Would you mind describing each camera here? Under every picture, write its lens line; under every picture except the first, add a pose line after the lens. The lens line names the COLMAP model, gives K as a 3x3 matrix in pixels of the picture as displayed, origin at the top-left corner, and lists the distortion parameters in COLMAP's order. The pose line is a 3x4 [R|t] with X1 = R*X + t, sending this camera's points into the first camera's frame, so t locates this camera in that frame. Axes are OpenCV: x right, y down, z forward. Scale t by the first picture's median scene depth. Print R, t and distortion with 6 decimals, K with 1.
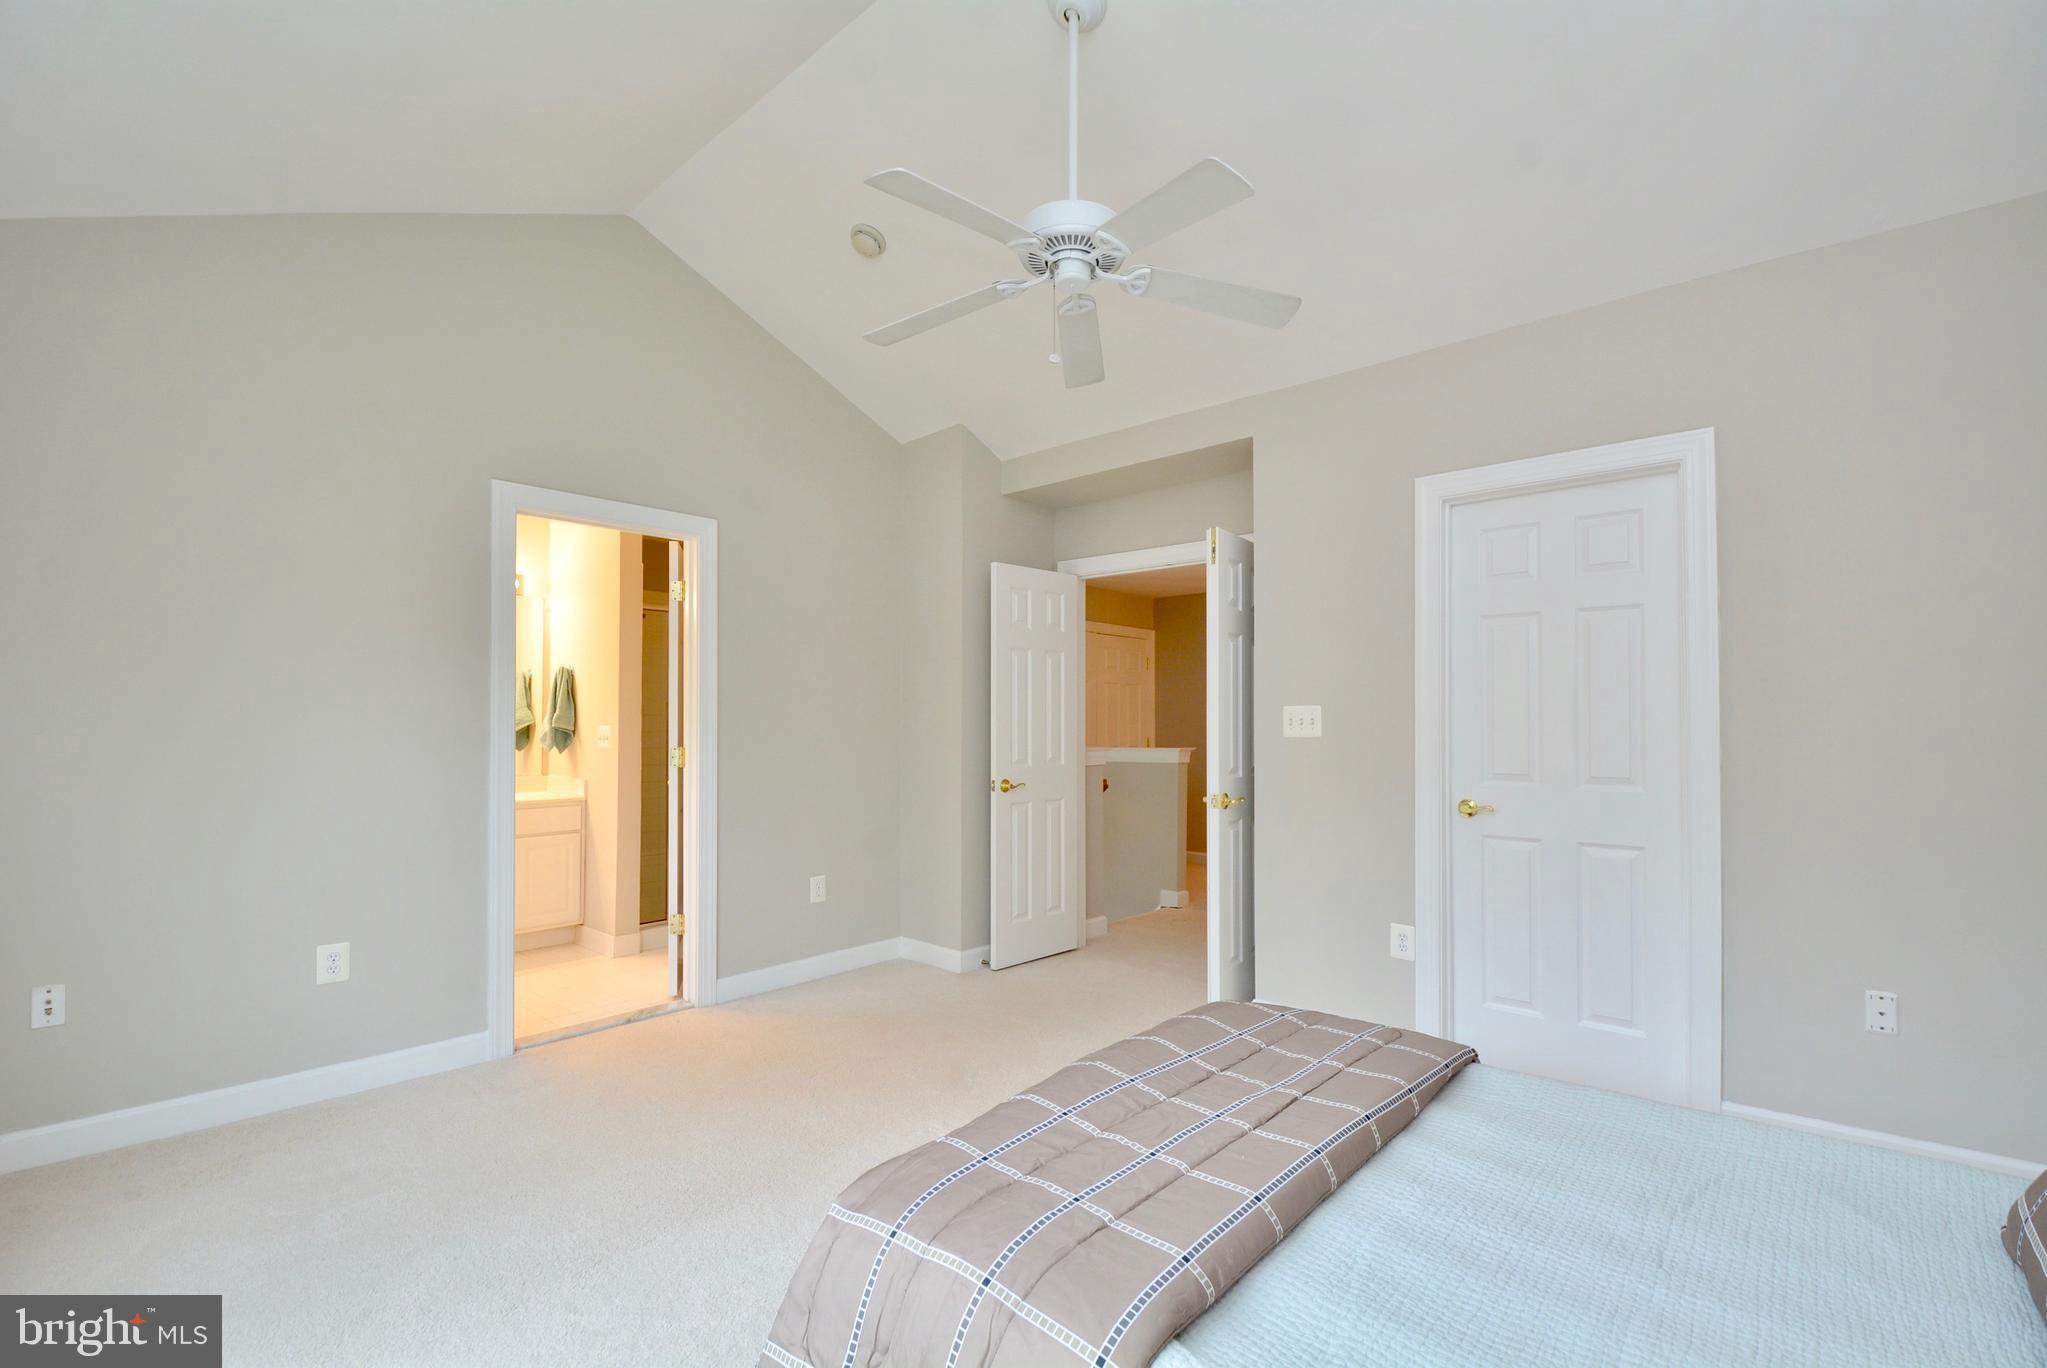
lens RADIAL K [[897.4, 0, 1040.2], [0, 897.4, 701.9], [0, 0, 1]] dist [0.005247, -0.015766]
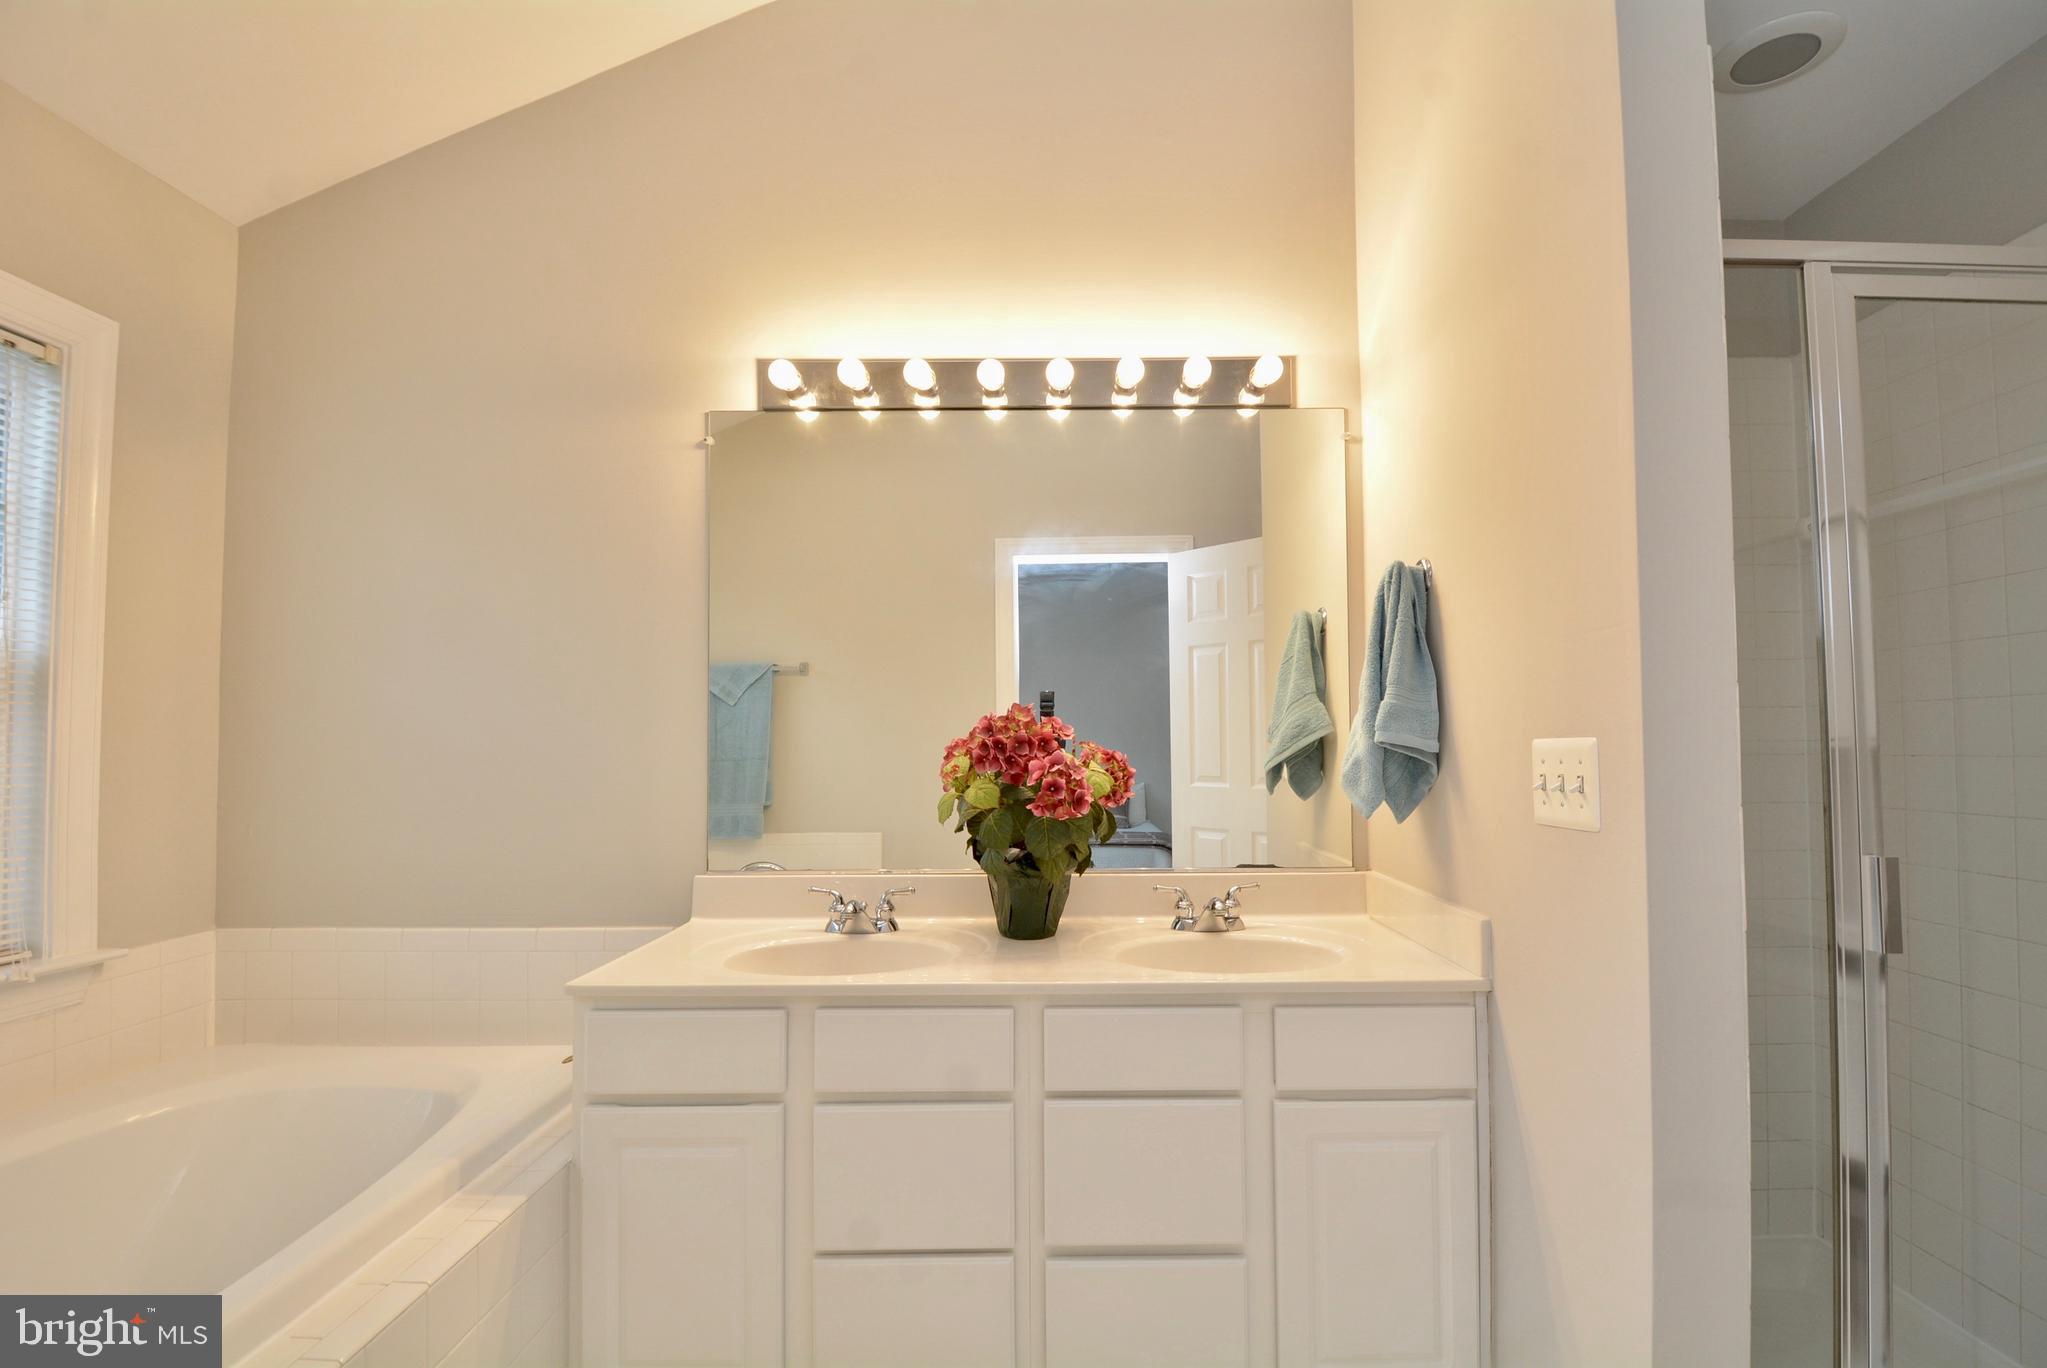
lens RADIAL K [[897.4, 0, 1036.1], [0, 897.4, 704.8], [0, 0, 1]] dist [0.005247, -0.015766]
pose [[0.651349, -0.029271, -0.758213, -0.369303], [0.017236, 0.999569, -0.023782, 0.019625], [0.758582, 0.002422, 0.651573, 0.681606]]
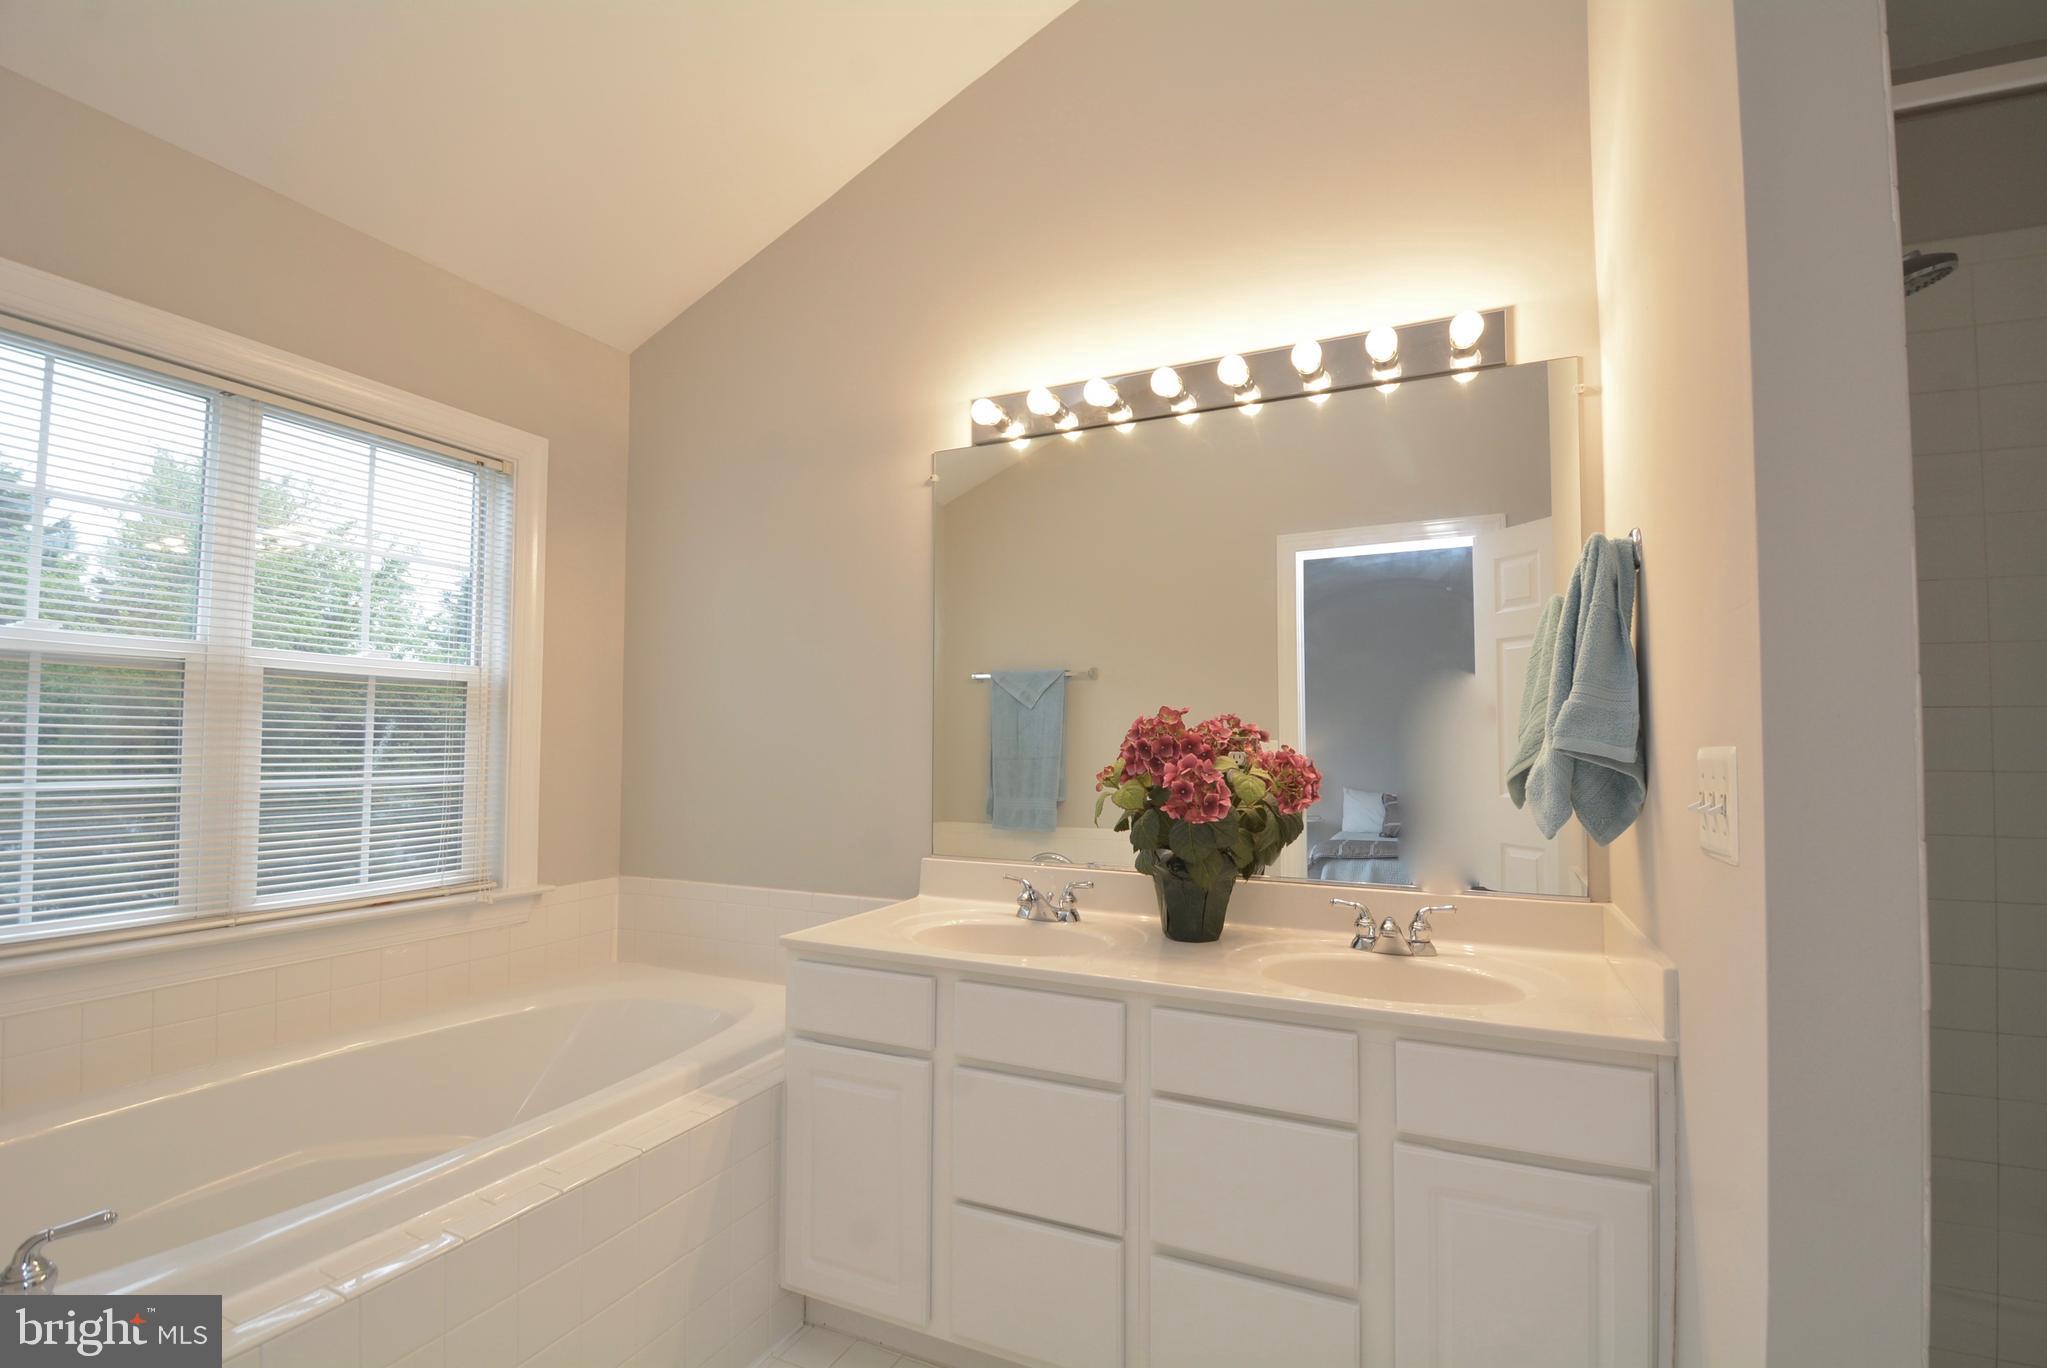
lens RADIAL K [[897.4, 0, 1023.1], [0, 897.4, 704.3], [0, 0, 1]] dist [0.005247, -0.015766]
pose [[0.277487, -0.033866, -0.960132, -0.314756], [0.013130, 0.999419, -0.031457, 0.020173], [0.960640, -0.003878, 0.277770, 0.752055]]
